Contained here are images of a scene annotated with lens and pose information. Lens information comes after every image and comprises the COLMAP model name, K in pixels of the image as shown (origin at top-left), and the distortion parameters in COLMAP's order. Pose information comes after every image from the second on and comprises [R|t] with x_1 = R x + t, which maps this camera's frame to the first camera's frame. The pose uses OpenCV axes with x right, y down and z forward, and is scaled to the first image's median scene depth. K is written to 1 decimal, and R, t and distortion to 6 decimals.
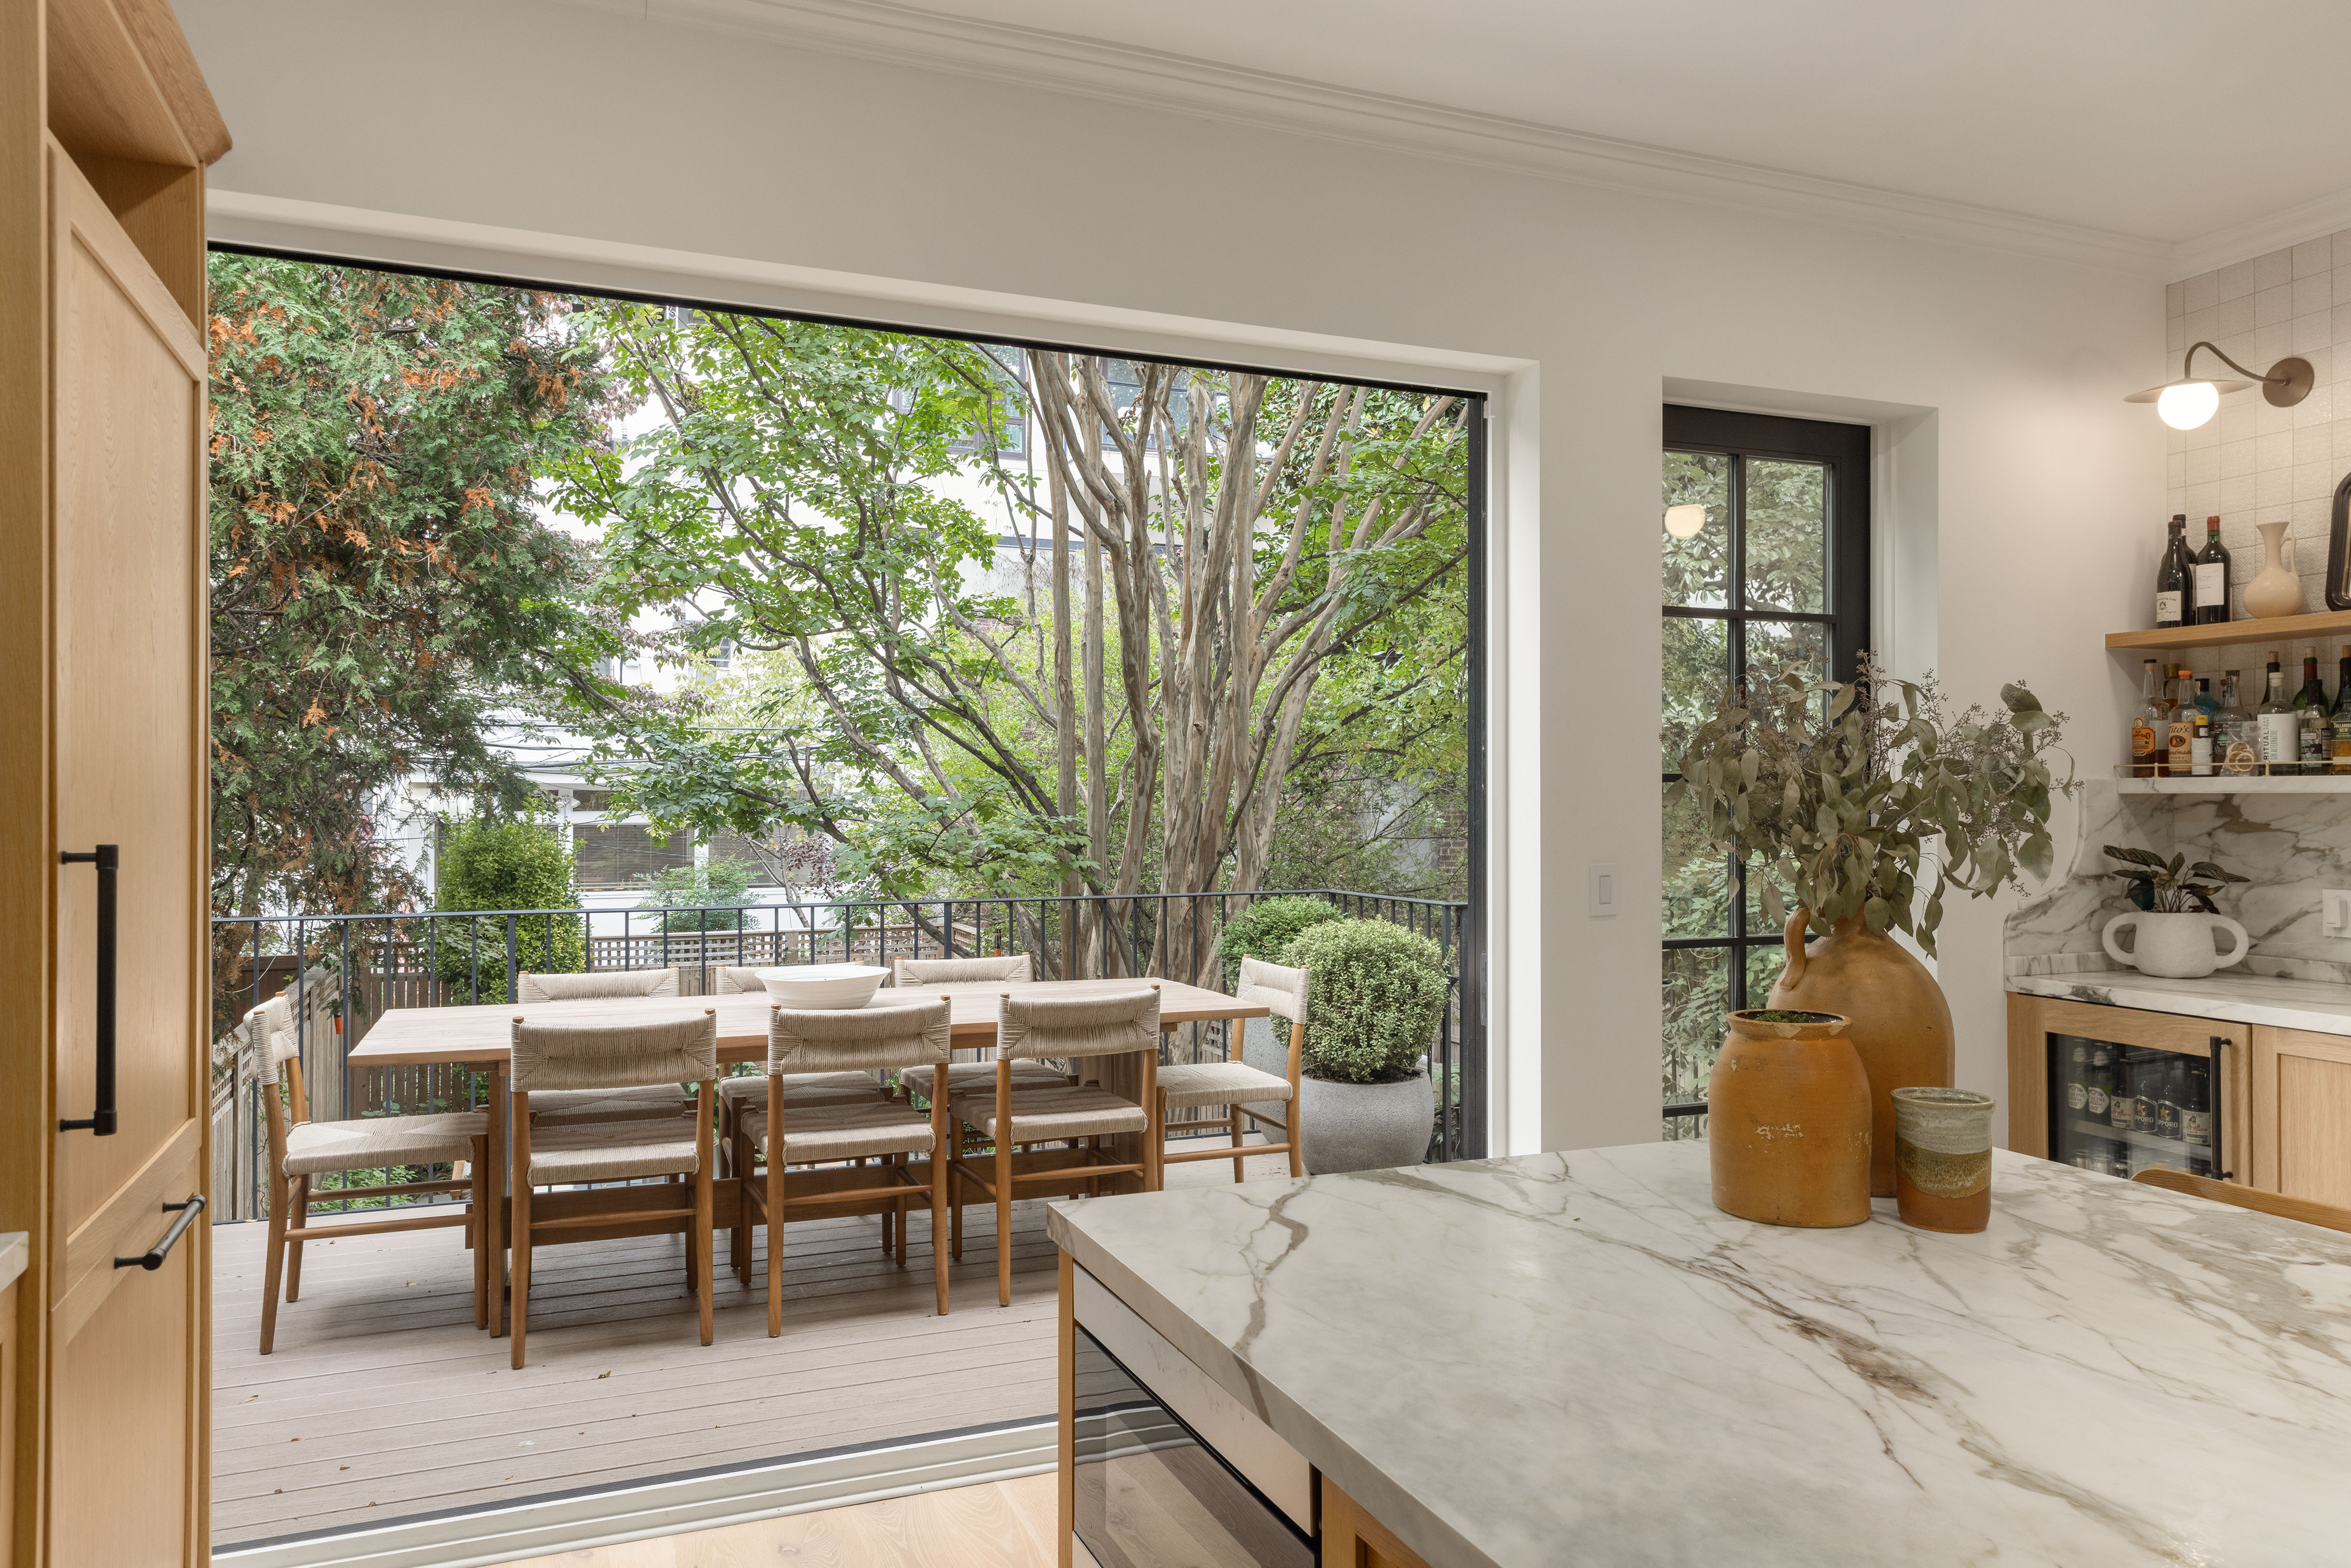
lens RADIAL K [[1622.3, 0, 1190.2], [0, 1622.3, 786.6], [0, 0, 1]] dist [0.004470, -0.003363]
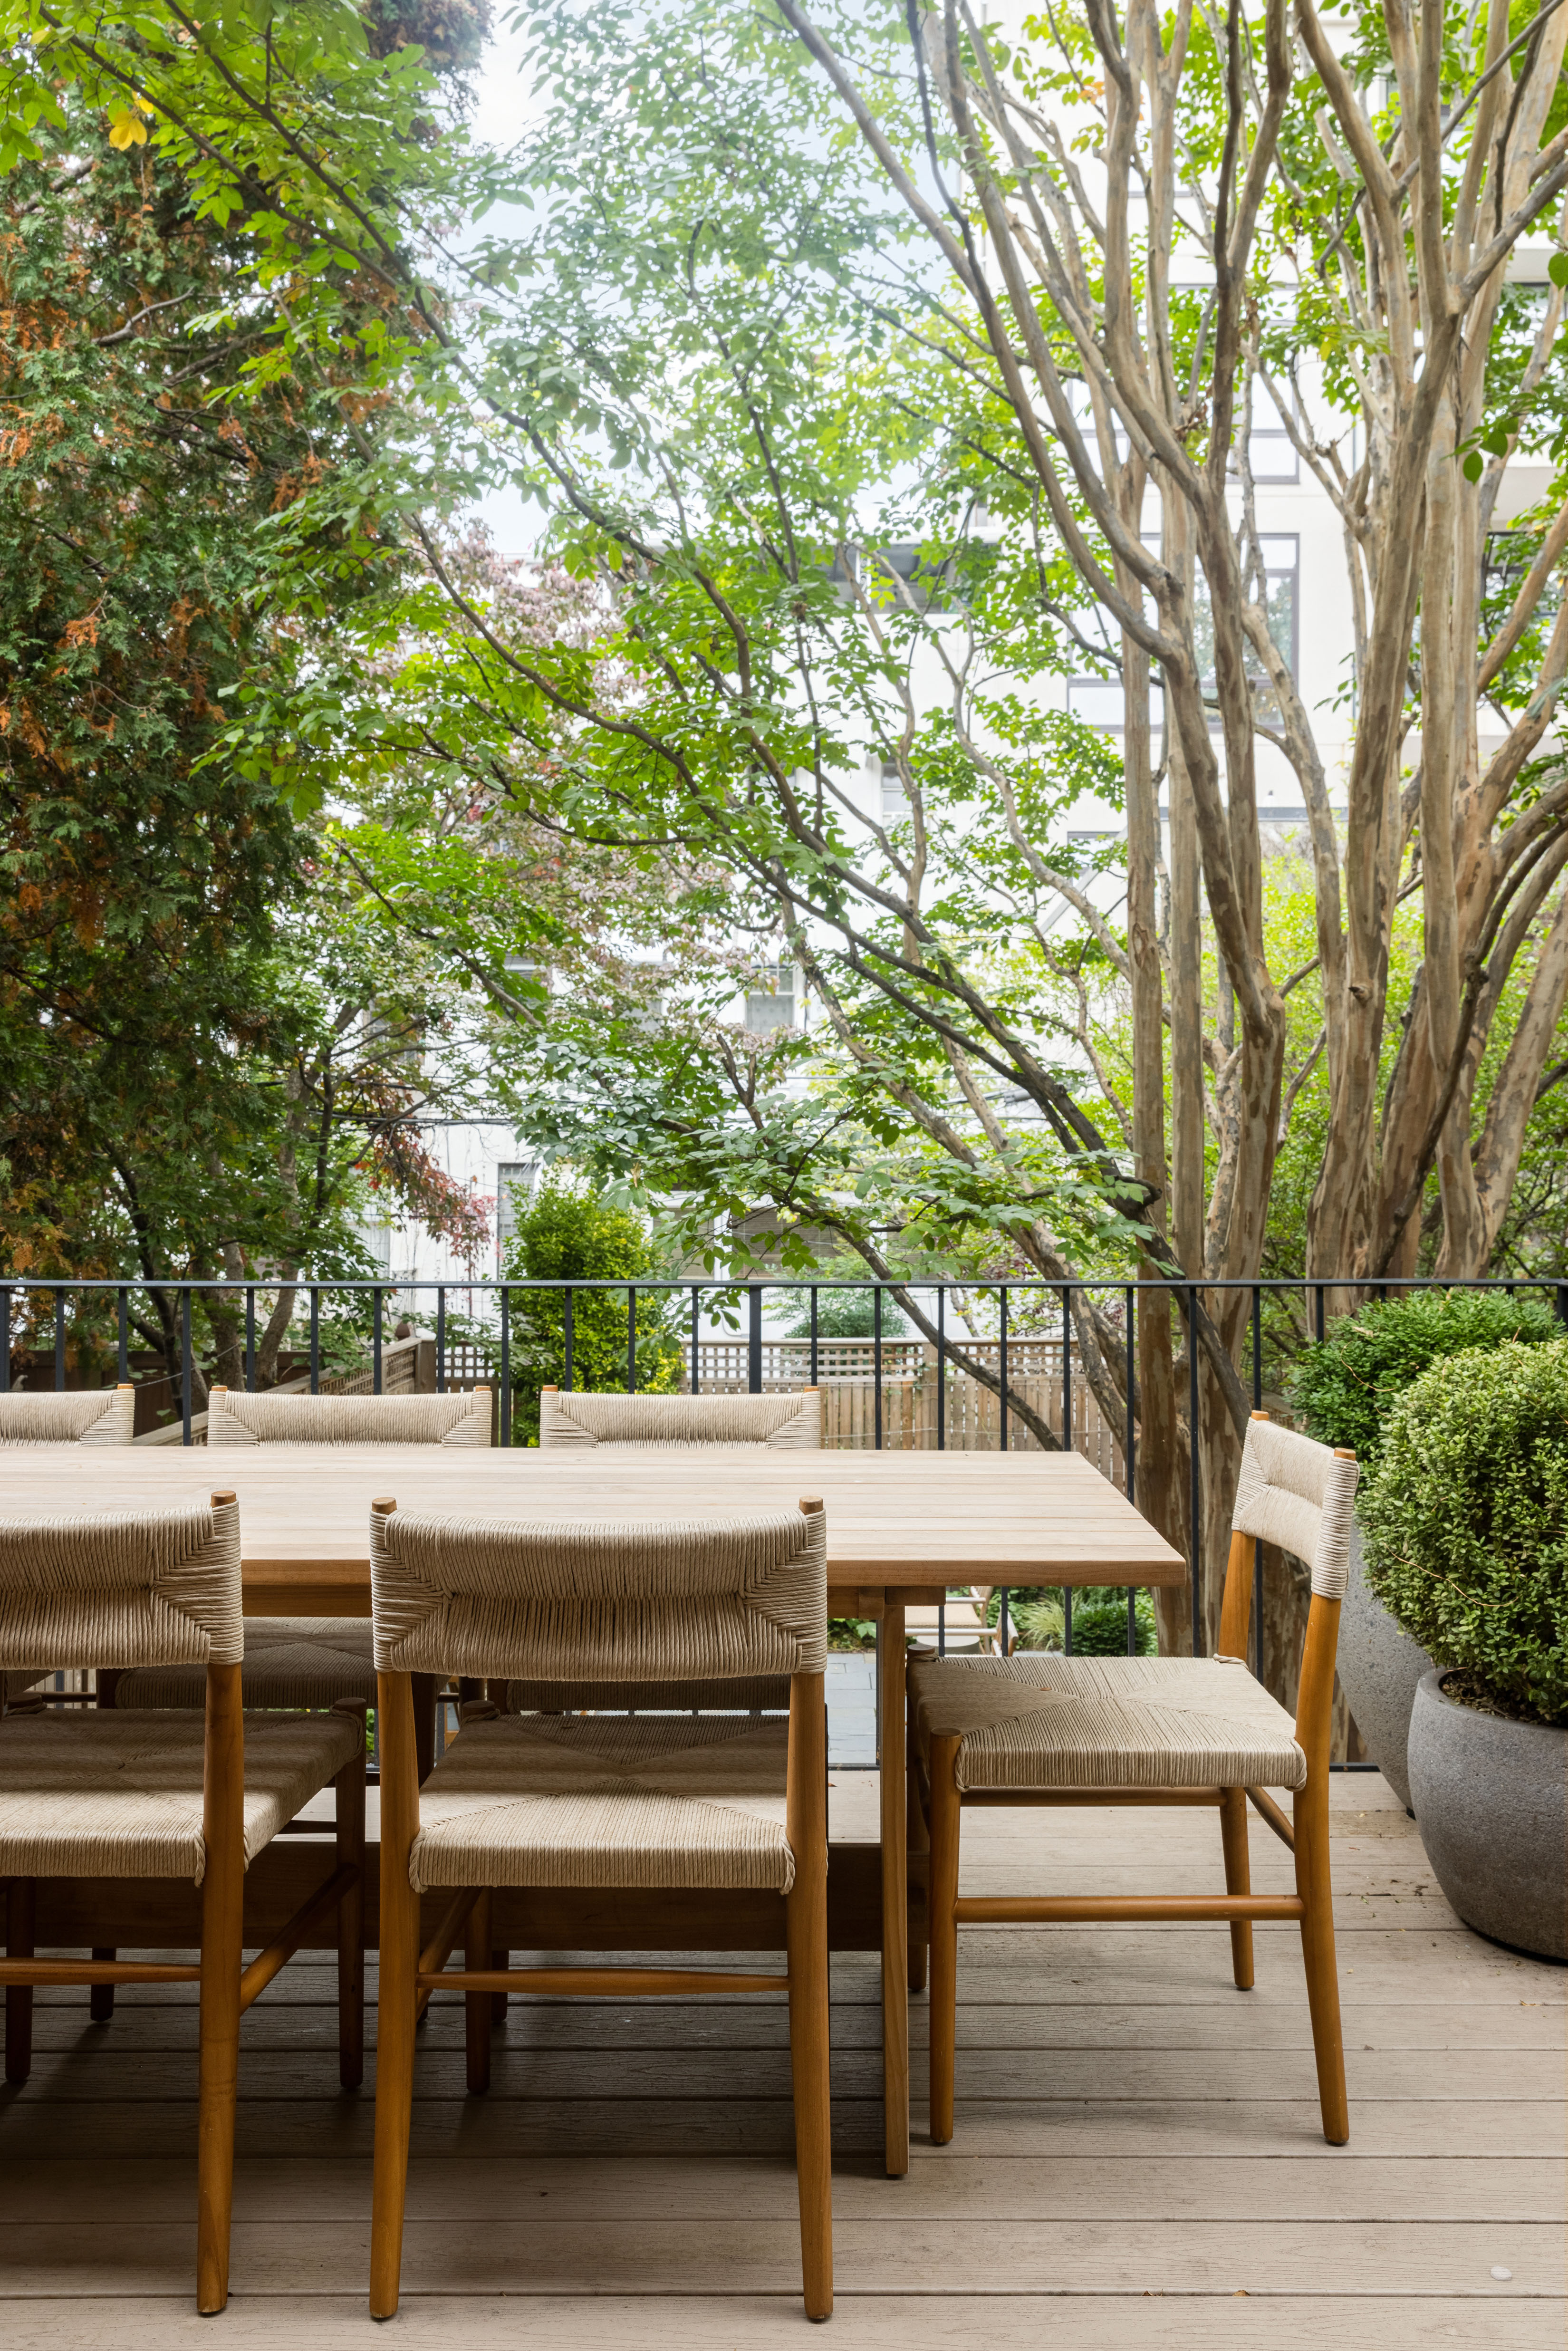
lens RADIAL K [[1867.3, 0, 782.9], [0, 1867.3, 1188.6], [0, 0, 1]] dist [0.014311, -0.000911]
pose [[0.918038, -0.002099, -0.396486, 0.110822], [0.003574, 0.999989, 0.002982, 0.039686], [0.396475, -0.004155, 0.918036, 0.466110]]
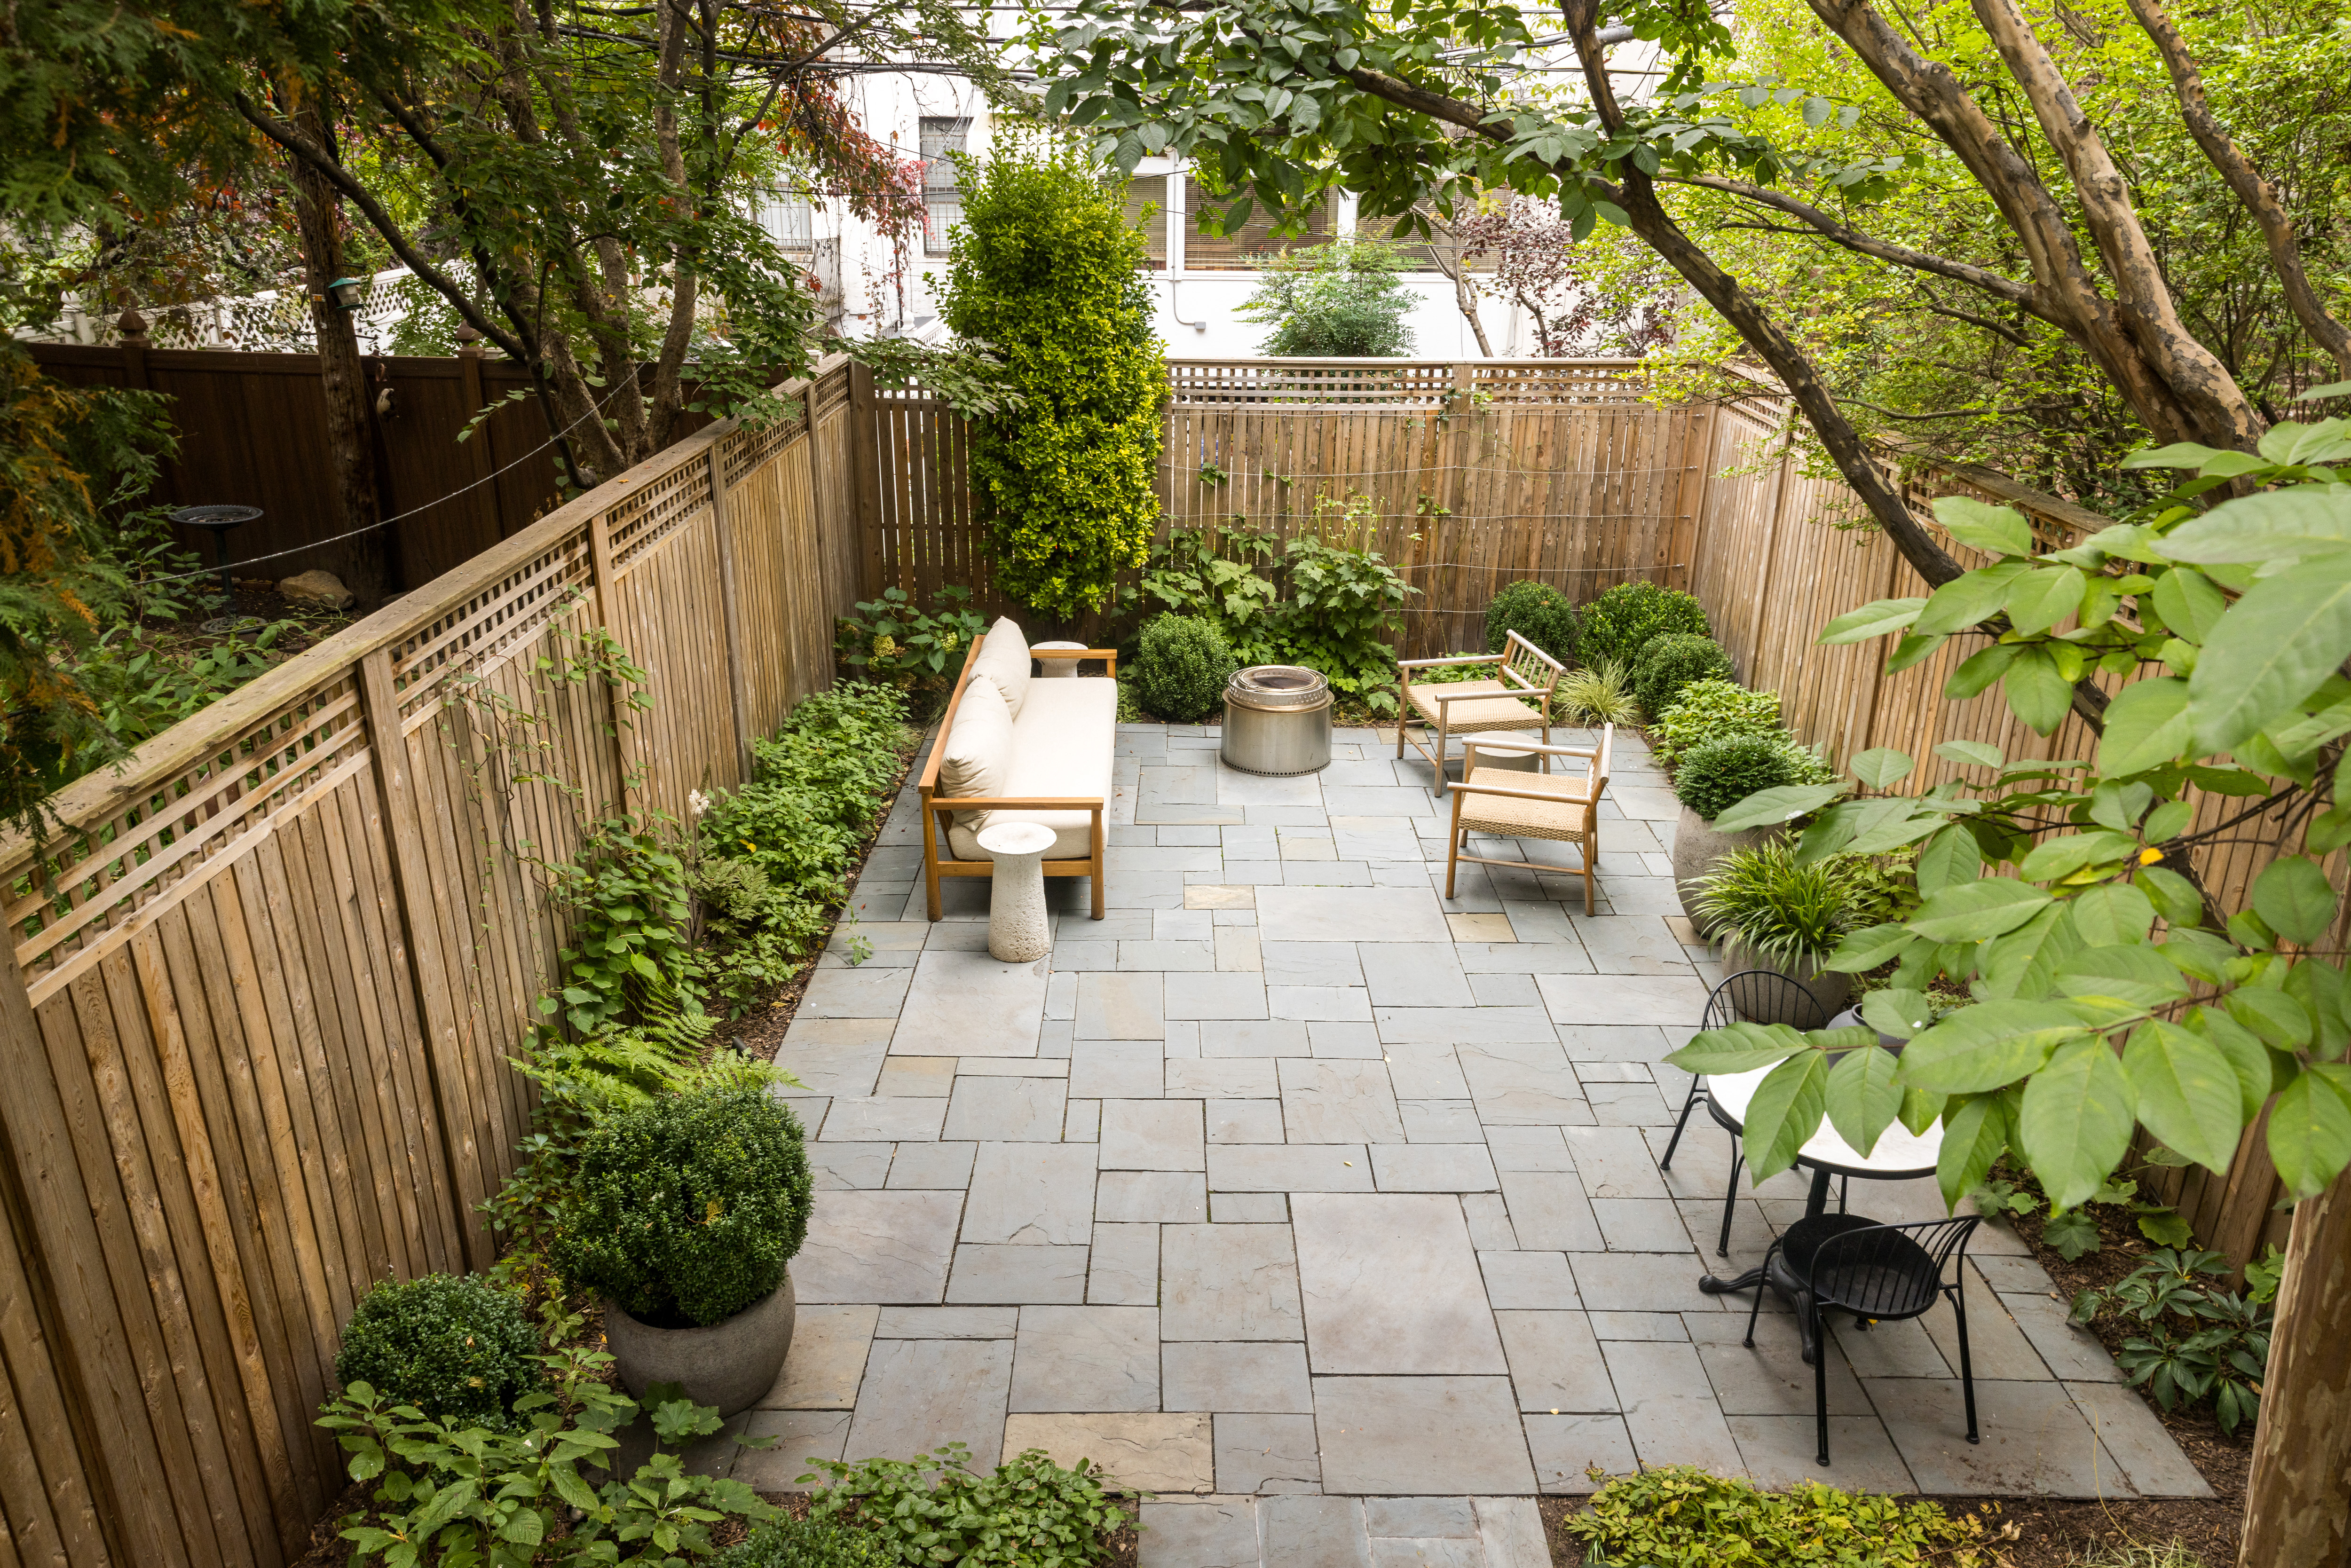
lens RADIAL K [[1622.3, 0, 1179.7], [0, 1622.3, 779.4], [0, 0, 1]] dist [0.004470, -0.003363]
pose [[0.919795, 0.152972, -0.361354, -0.261782], [-0.009611, 0.929390, 0.368973, 0.019289], [0.392281, -0.335906, 0.856319, 1.000180]]
